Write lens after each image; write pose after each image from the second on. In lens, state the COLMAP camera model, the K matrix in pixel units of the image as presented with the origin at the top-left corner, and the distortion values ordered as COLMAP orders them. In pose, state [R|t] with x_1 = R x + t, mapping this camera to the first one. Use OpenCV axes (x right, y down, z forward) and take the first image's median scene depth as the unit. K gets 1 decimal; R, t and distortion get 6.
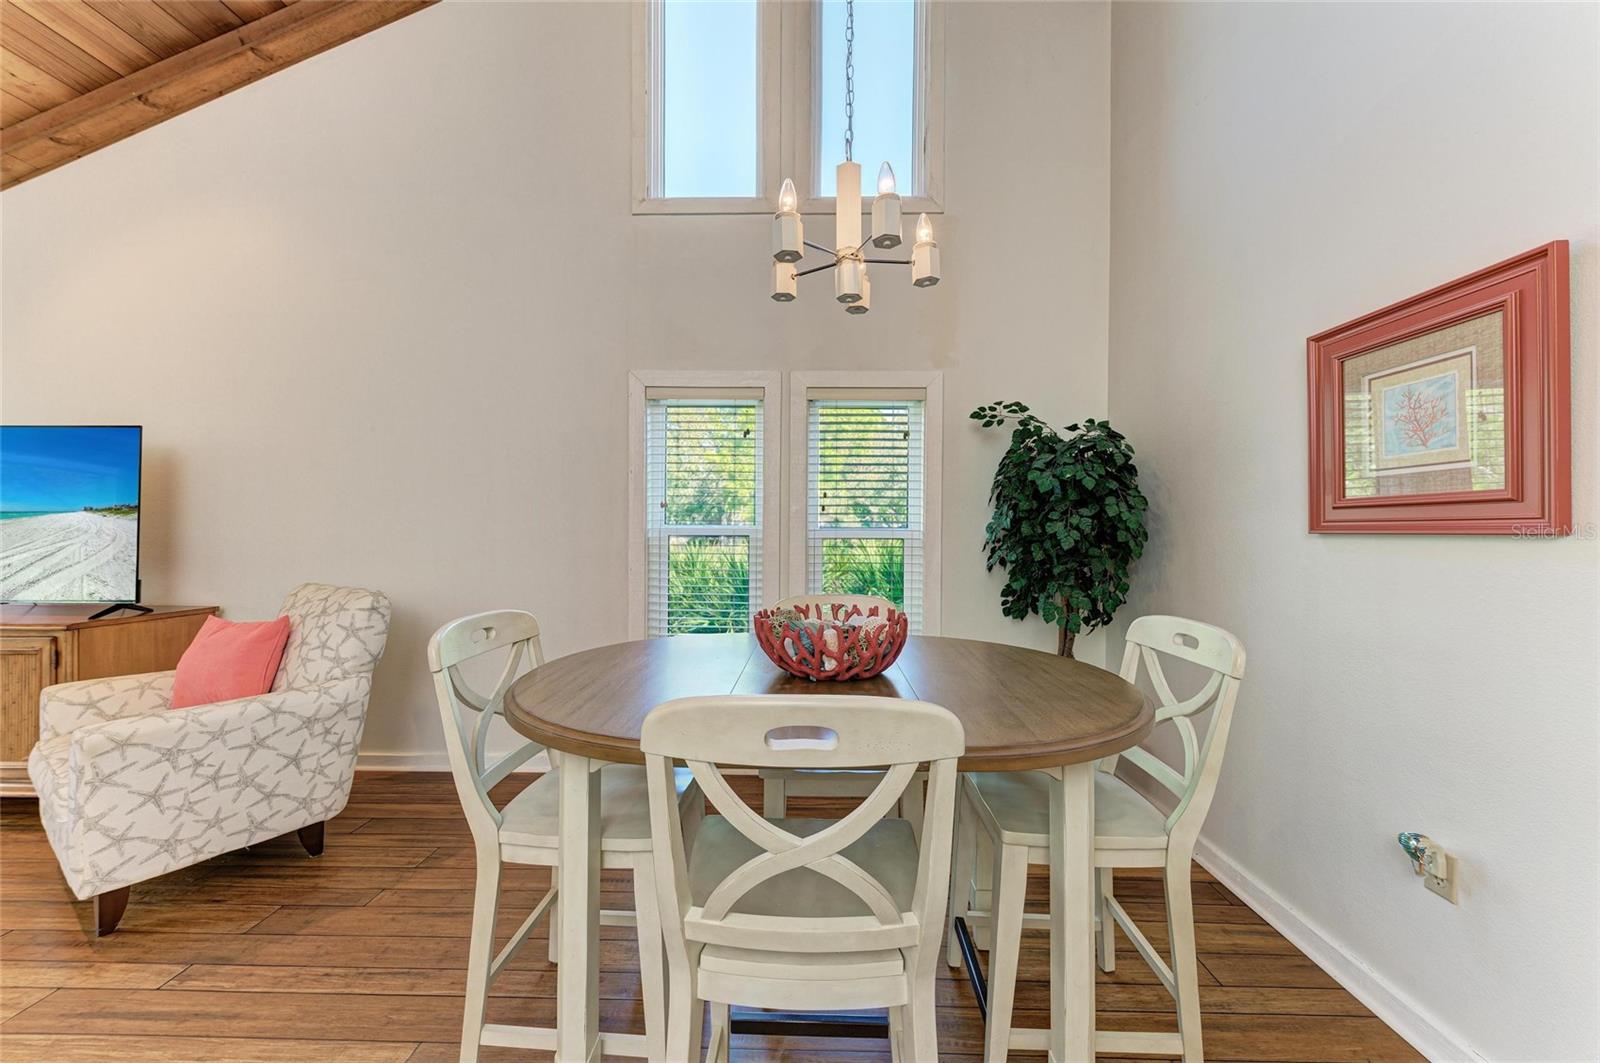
lens RADIAL K [[562.4, 0, 763.0], [0, 562.4, 532.5], [0, 0, 1]] dist [0.010613, -0.003175]
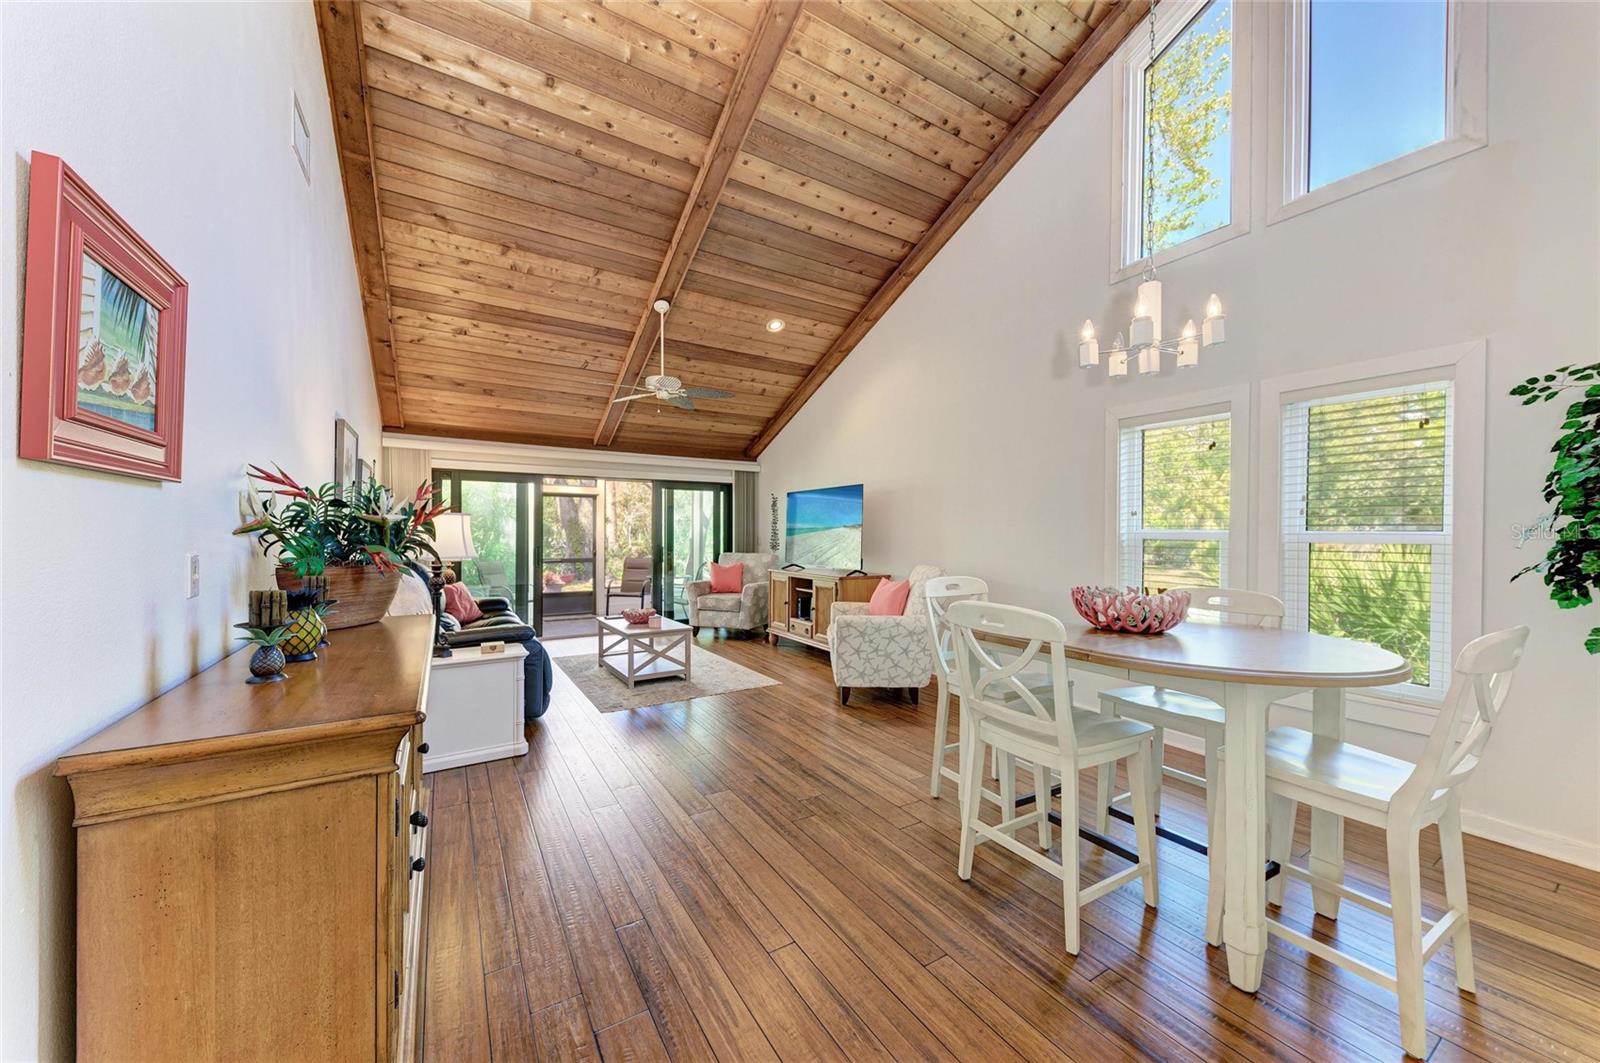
lens RADIAL K [[562.4, 0, 800.2], [0, 562.4, 535.5], [0, 0, 1]] dist [0.010613, -0.003175]
pose [[0.544236, -0.002024, -0.838929, 0.539187], [-0.003829, 0.999981, -0.004896, 0.008470], [0.838923, 0.005877, 0.544218, -0.329353]]
